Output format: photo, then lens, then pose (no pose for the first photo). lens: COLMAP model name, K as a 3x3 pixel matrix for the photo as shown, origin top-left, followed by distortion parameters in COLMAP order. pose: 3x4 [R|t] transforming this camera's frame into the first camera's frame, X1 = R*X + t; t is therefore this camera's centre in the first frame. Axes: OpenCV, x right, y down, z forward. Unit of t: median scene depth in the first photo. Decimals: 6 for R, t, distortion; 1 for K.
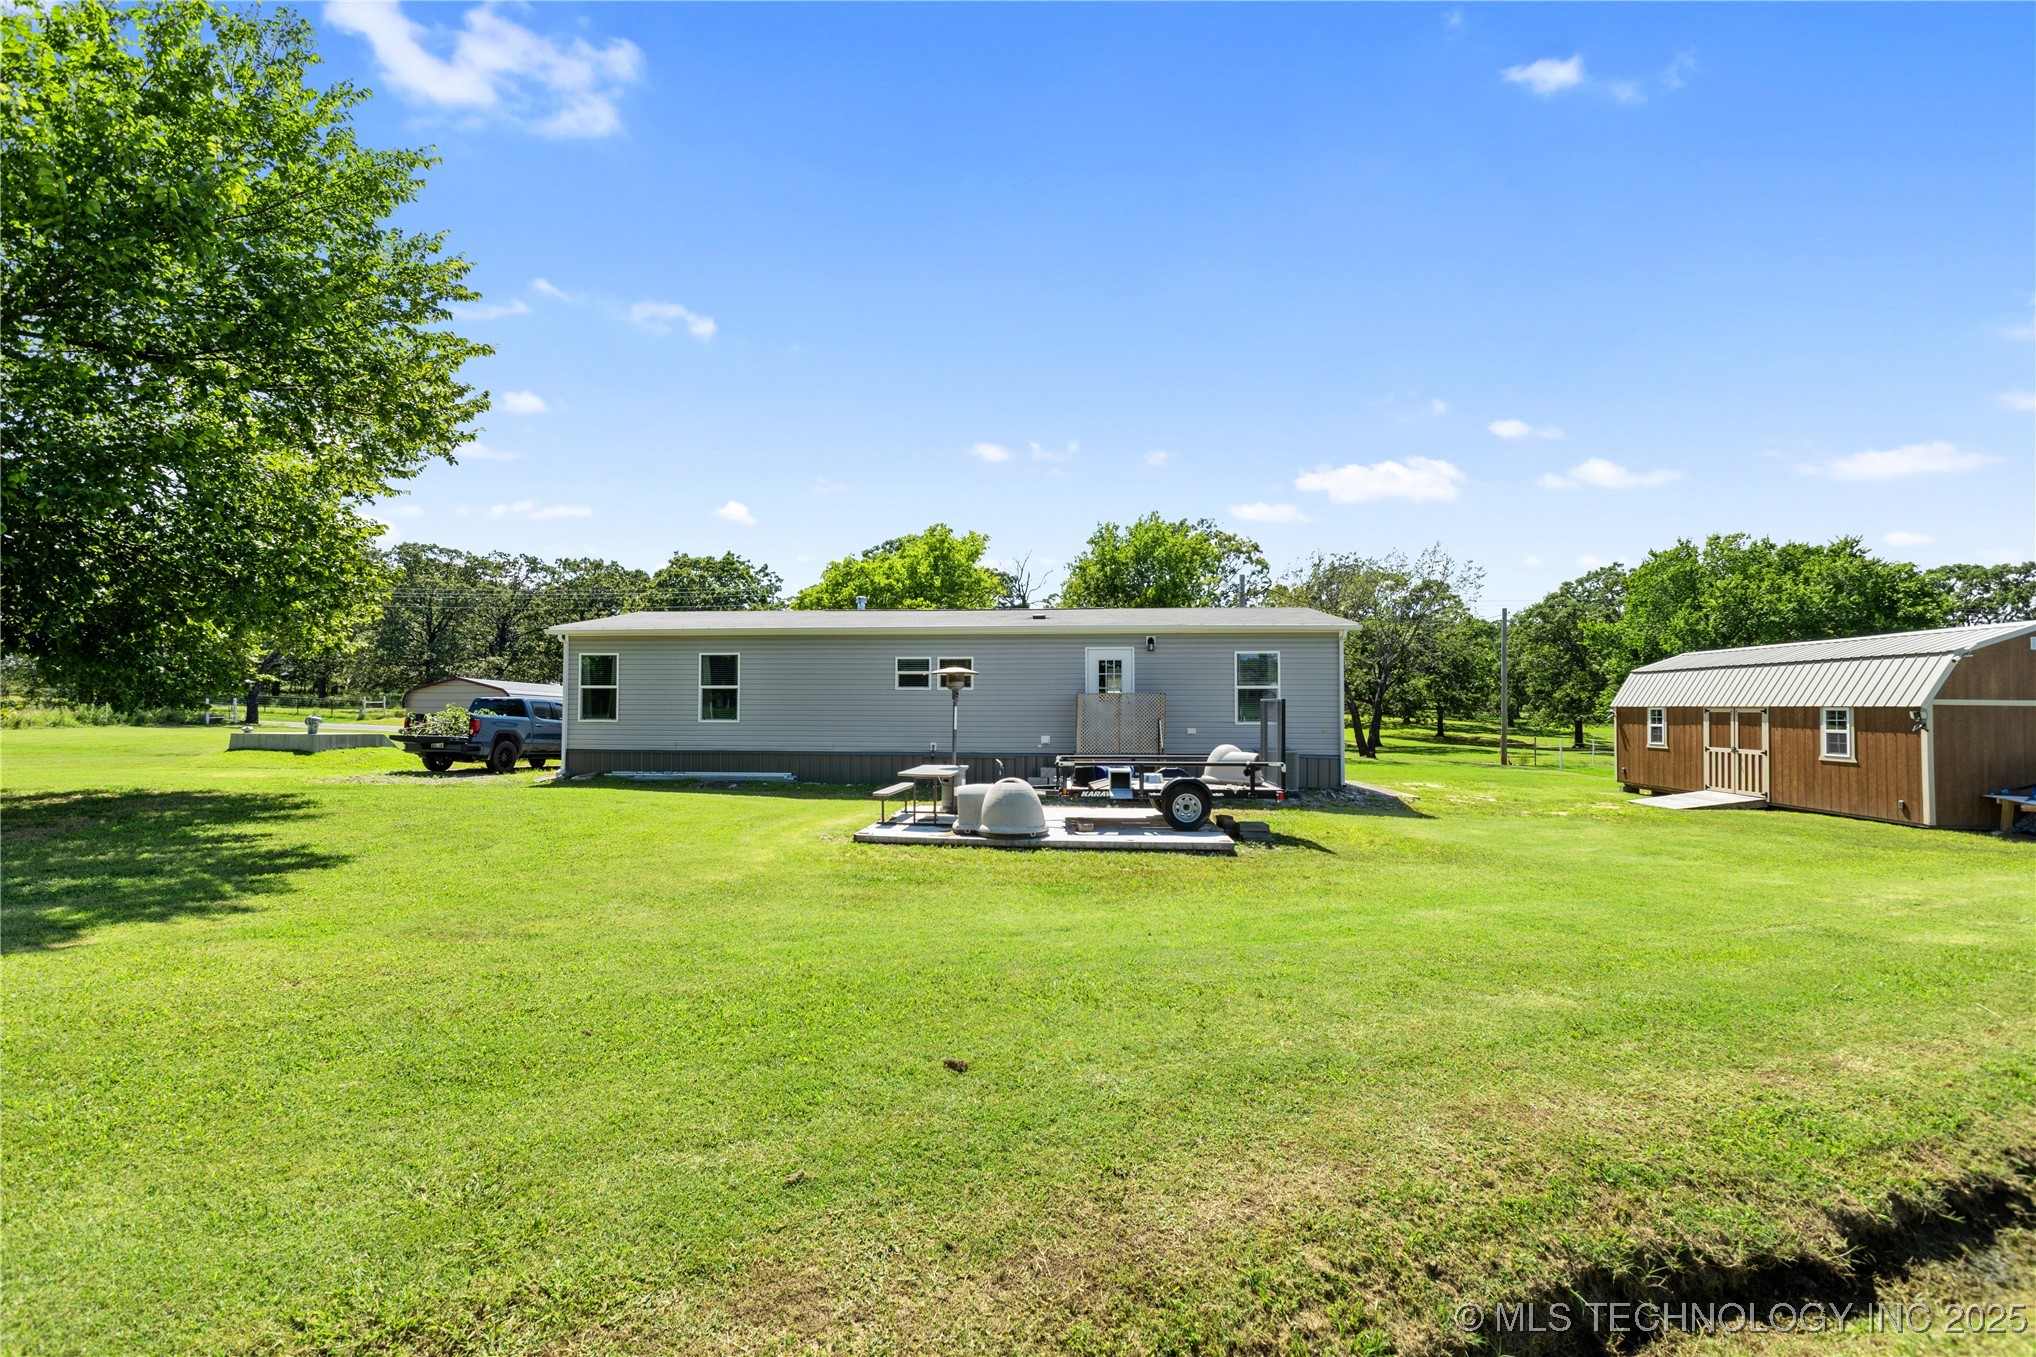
lens RADIAL K [[924.1, 0, 1014.6], [0, 924.1, 689.9], [0, 0, 1]] dist [0.001178, 0.000143]
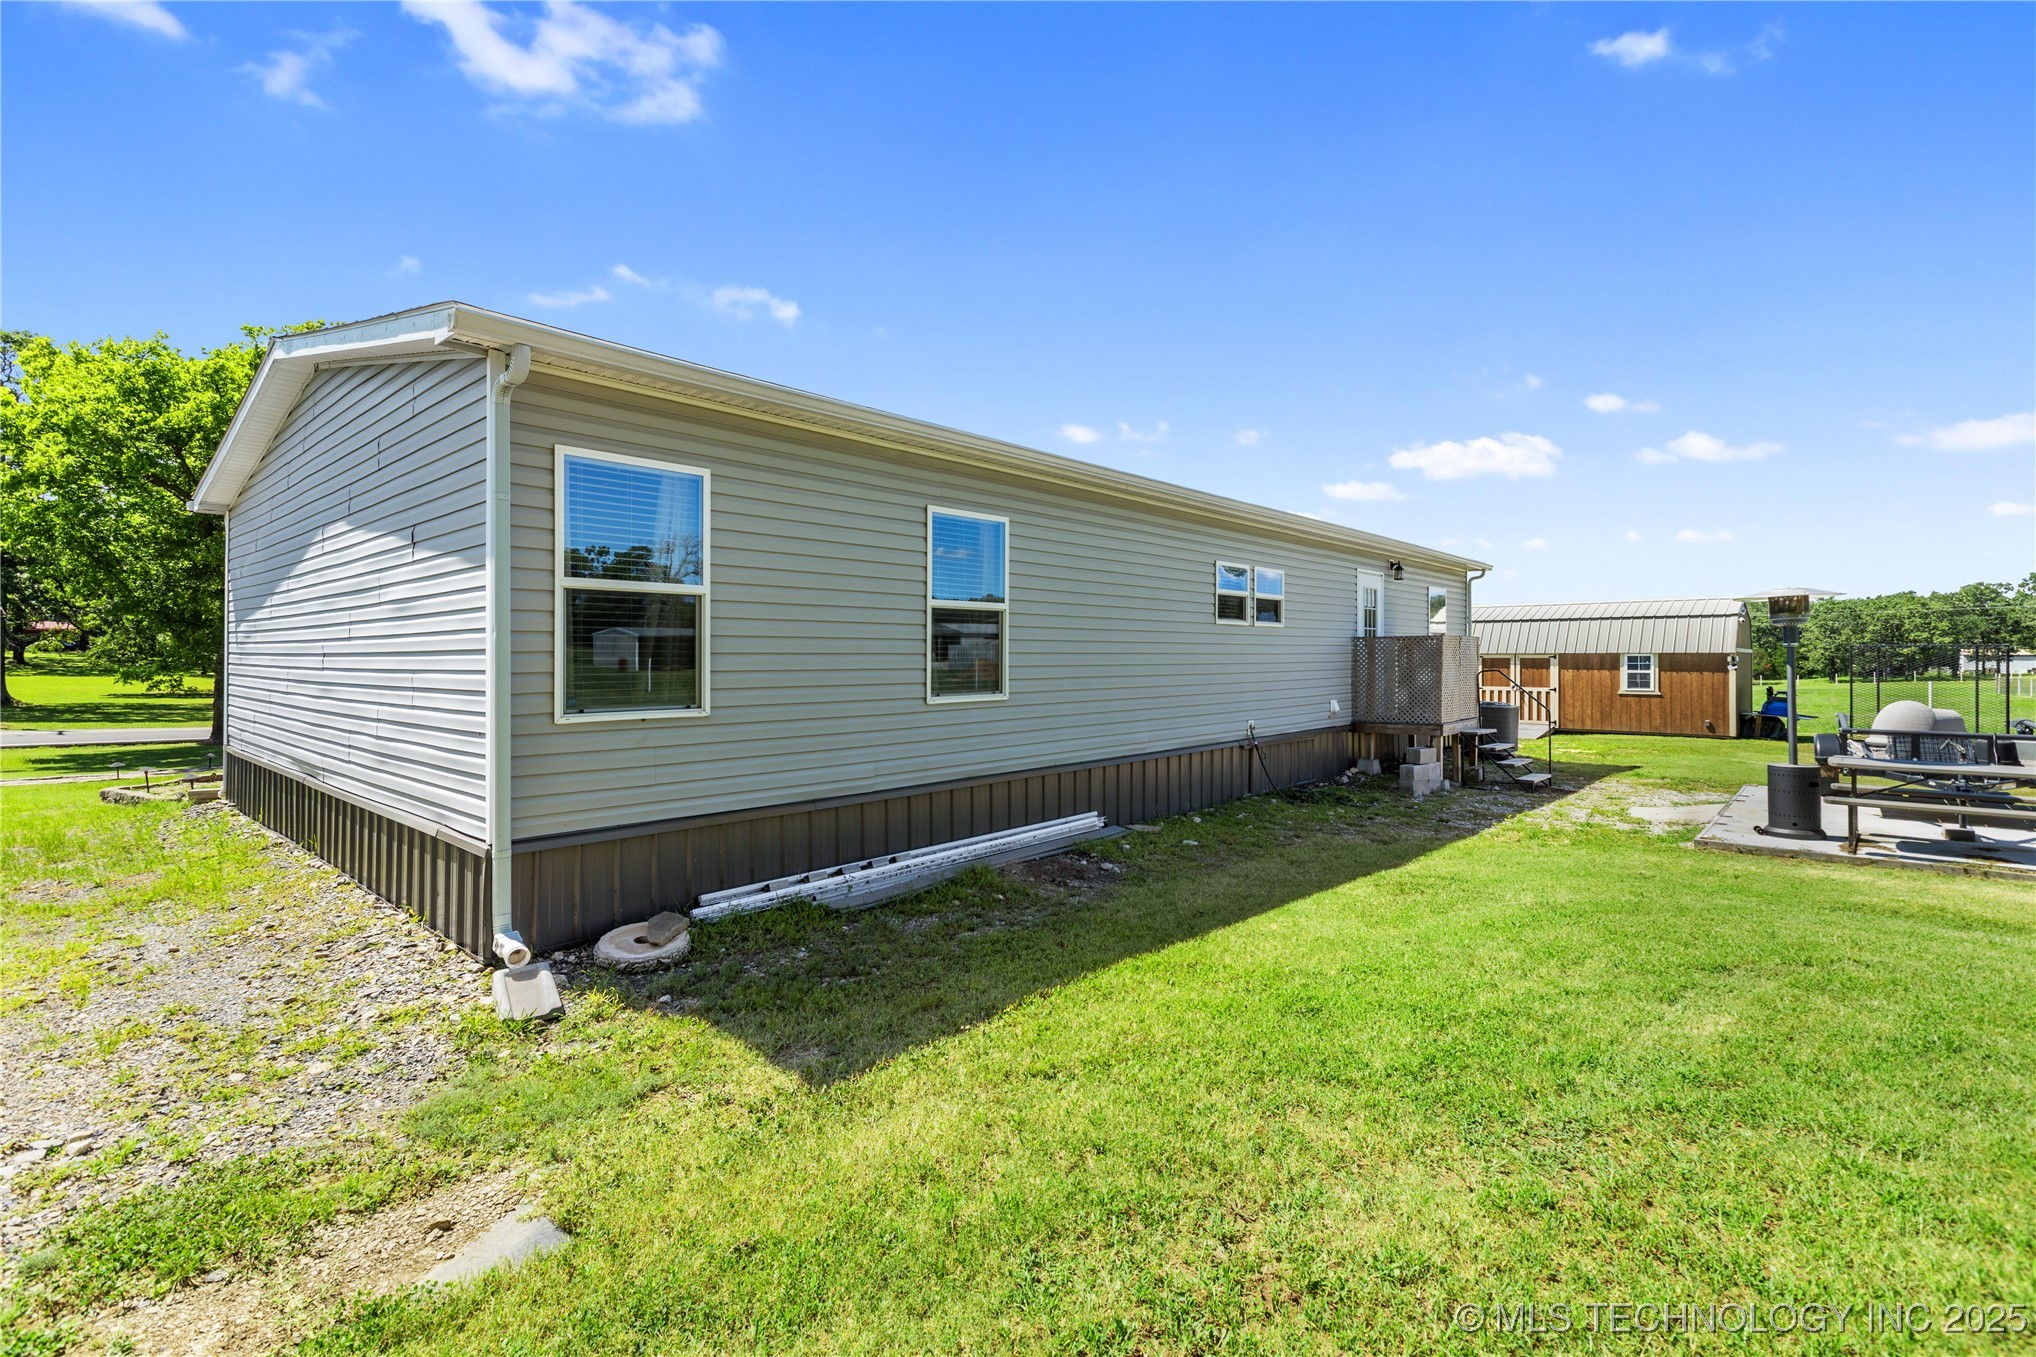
lens RADIAL K [[924.1, 0, 1020.5], [0, 924.1, 658.0], [0, 0, 1]] dist [0.001178, 0.000143]
pose [[0.598576, -0.006652, 0.801038, -0.678104], [-0.014414, 0.999714, 0.019073, 0.011847], [-0.800936, -0.022962, 0.598309, 0.867781]]
